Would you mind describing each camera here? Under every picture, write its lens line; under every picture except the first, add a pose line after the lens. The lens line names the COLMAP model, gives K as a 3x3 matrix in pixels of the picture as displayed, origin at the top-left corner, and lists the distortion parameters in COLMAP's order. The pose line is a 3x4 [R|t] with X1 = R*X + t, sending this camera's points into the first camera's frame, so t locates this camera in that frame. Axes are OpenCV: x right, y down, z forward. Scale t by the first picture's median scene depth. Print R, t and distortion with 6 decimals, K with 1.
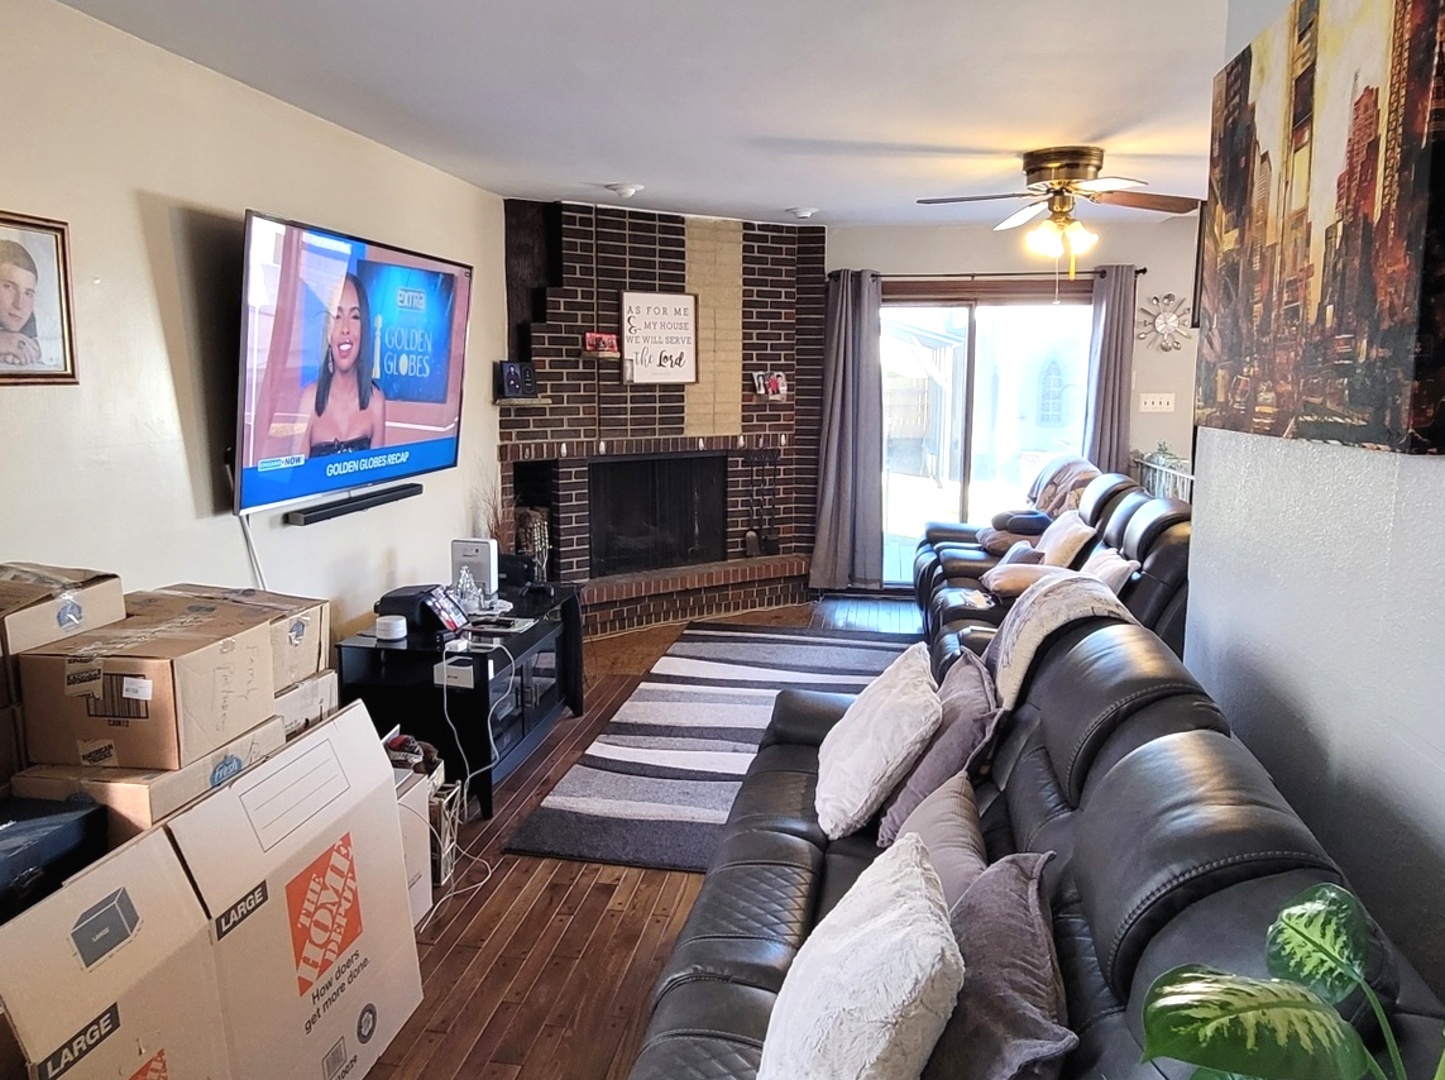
lens RADIAL K [[989.0, 0, 722.3], [0, 989.0, 516.9], [0, 0, 1]] dist [0.000108, -0.000443]
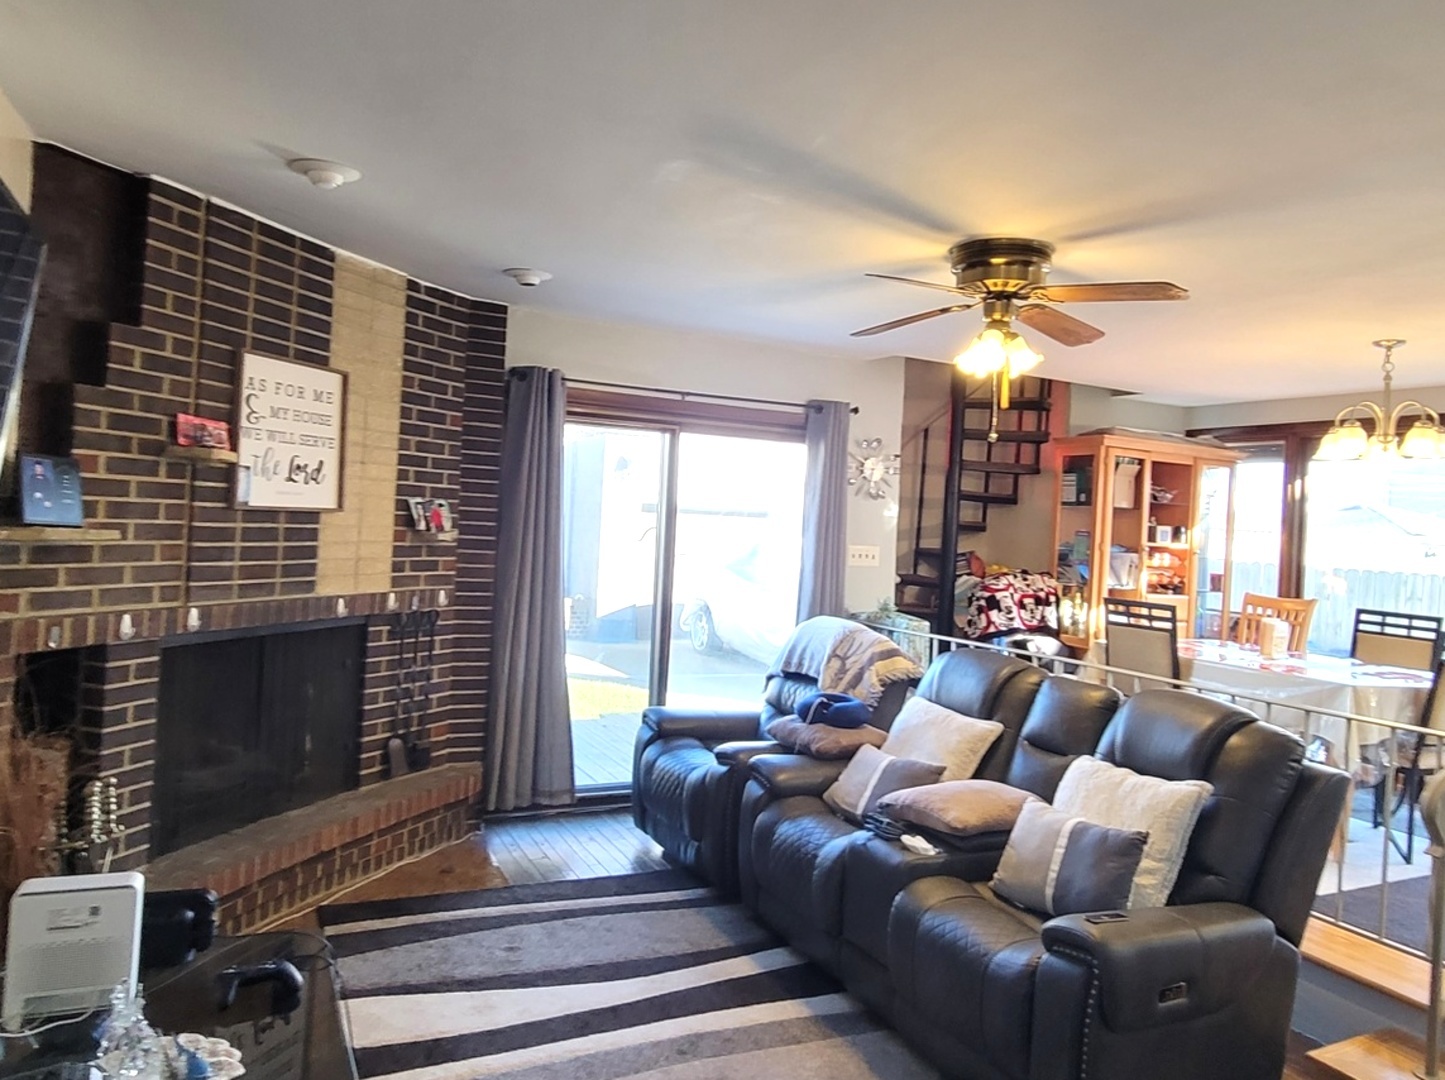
lens RADIAL K [[989.0, 0, 722.3], [0, 989.0, 516.9], [0, 0, 1]] dist [0.000108, -0.000443]
pose [[0.812900, 0.042465, 0.580853, -0.197091], [0.034957, 0.991983, -0.121444, -0.047579], [-0.581353, 0.119027, 0.804898, 0.360252]]
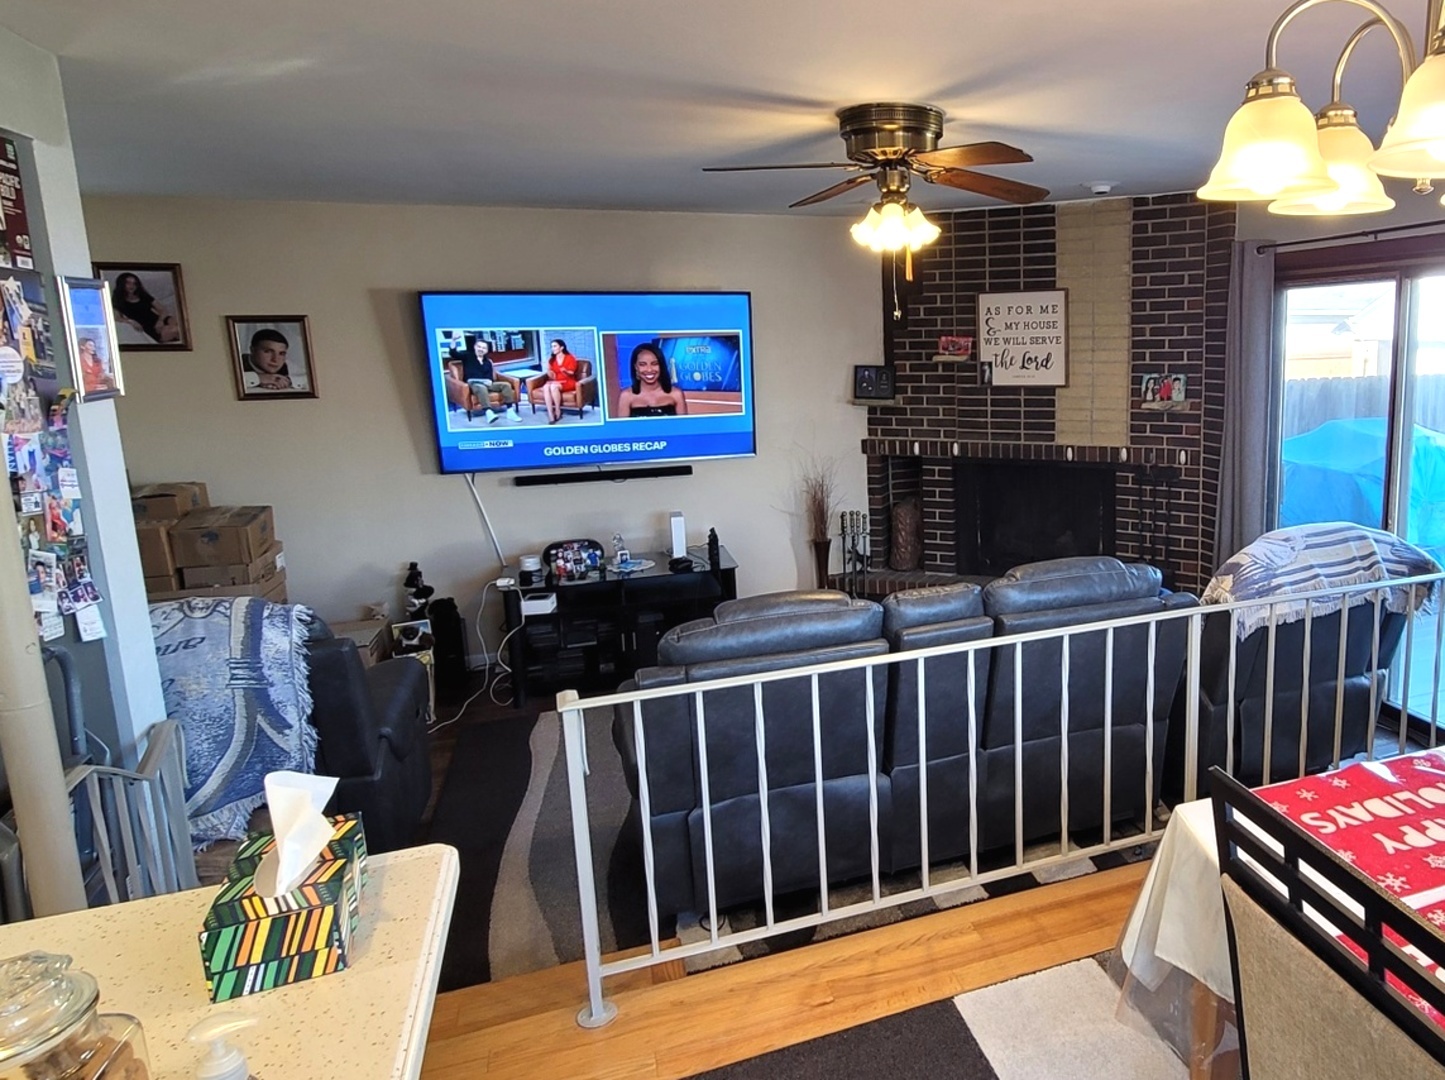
lens RADIAL K [[992.4, 0, 978.9], [0, 992.4, 515.5], [0, 0, 1]] dist [0.000135, 0.001431]
pose [[0.525029, 0.140249, -0.839449, 0.730387], [-0.106354, 0.989409, 0.098784, -0.101897], [0.844413, 0.037415, 0.534385, 0.458561]]
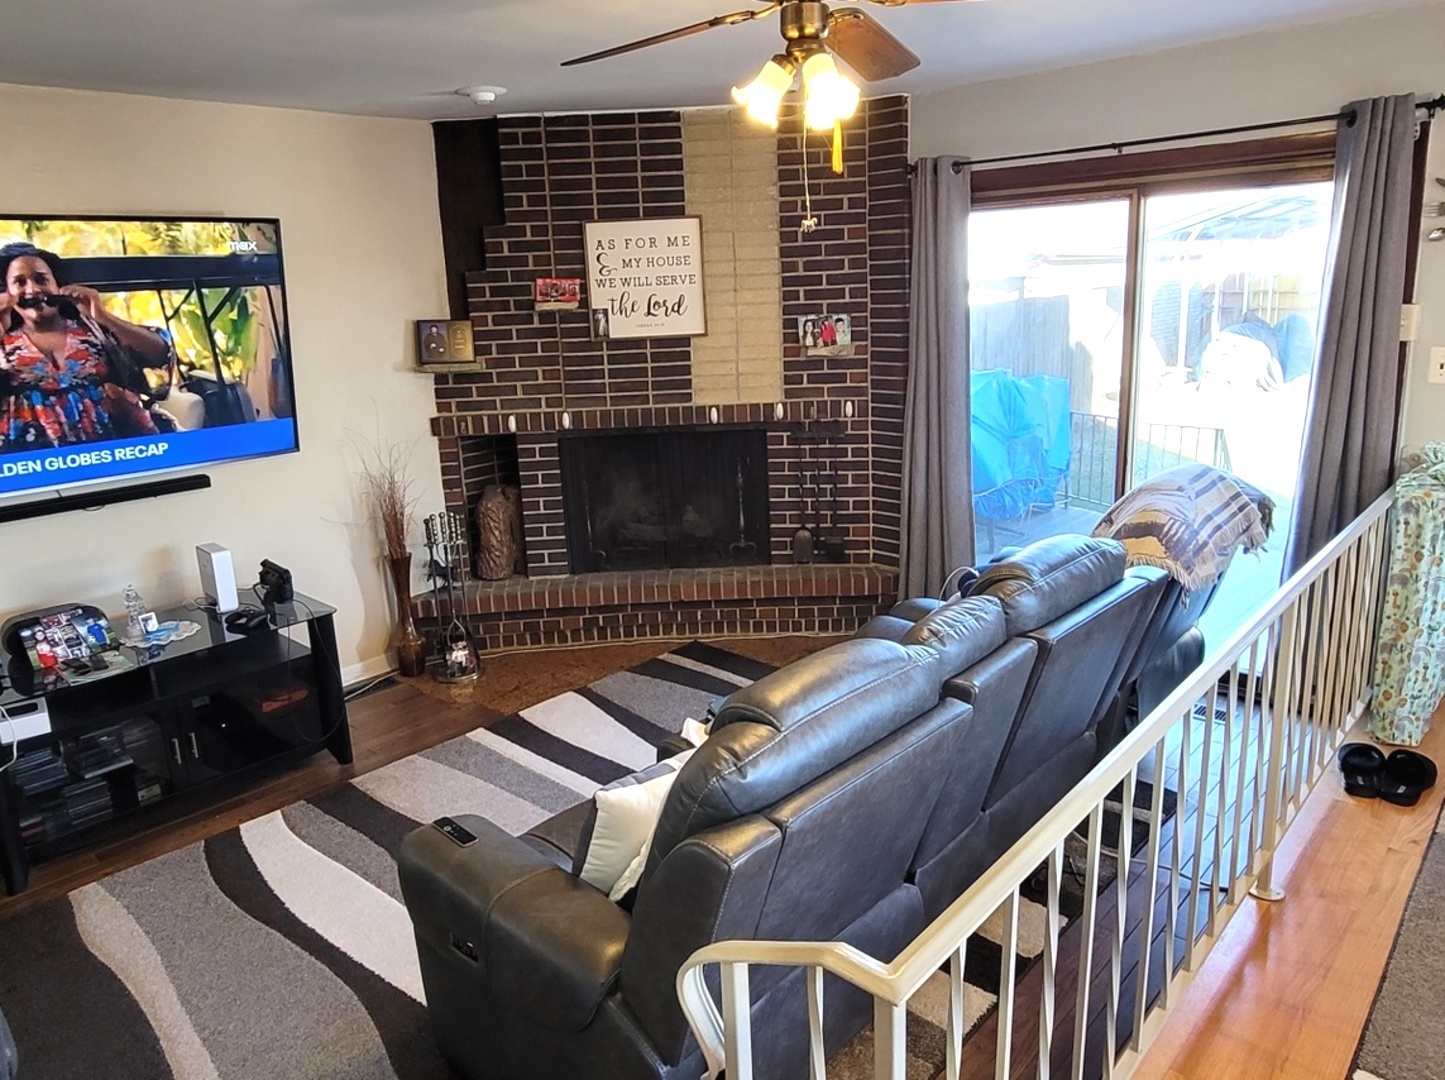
lens RADIAL K [[989.0, 0, 722.3], [0, 989.0, 516.9], [0, 0, 1]] dist [0.000108, -0.000443]
pose [[0.833489, 0.092794, -0.544689, 0.420585], [-0.037592, 0.993036, 0.111652, -0.083684], [0.551256, -0.072585, 0.831173, 0.373462]]
